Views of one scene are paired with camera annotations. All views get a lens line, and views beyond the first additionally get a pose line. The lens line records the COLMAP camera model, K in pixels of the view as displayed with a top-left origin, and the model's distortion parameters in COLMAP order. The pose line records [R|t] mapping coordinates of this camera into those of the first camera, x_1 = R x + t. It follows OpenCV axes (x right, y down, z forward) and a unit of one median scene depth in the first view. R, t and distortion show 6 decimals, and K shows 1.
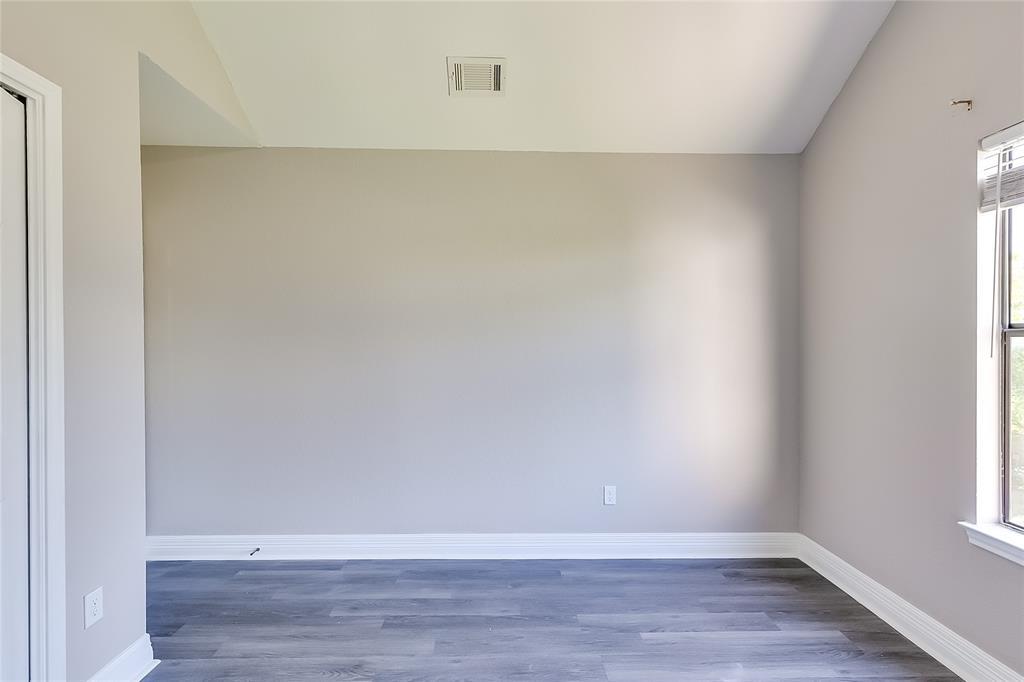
lens RADIAL K [[464.0, 0, 513.7], [0, 464.0, 342.3], [0, 0, 1]] dist [0.007656, -0.001432]
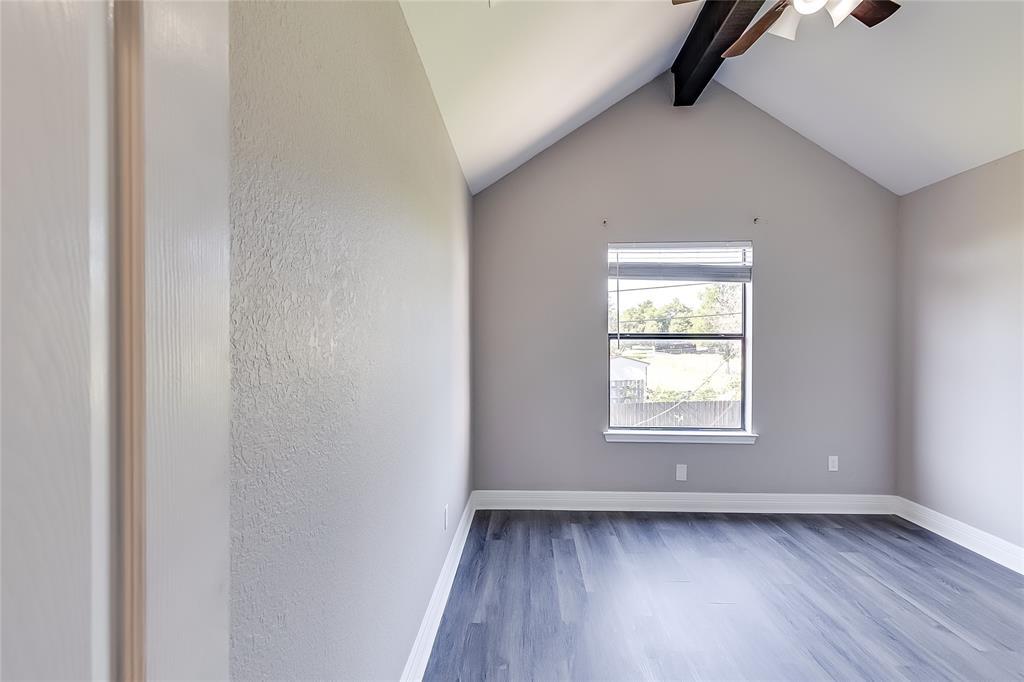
lens RADIAL K [[464.0, 0, 509.7], [0, 464.0, 338.4], [0, 0, 1]] dist [0.007656, -0.001432]
pose [[0.061603, 0.012946, 0.998017, -0.866886], [0.003905, 0.999905, -0.013211, 0.009349], [-0.998093, 0.004711, 0.061547, 1.070508]]
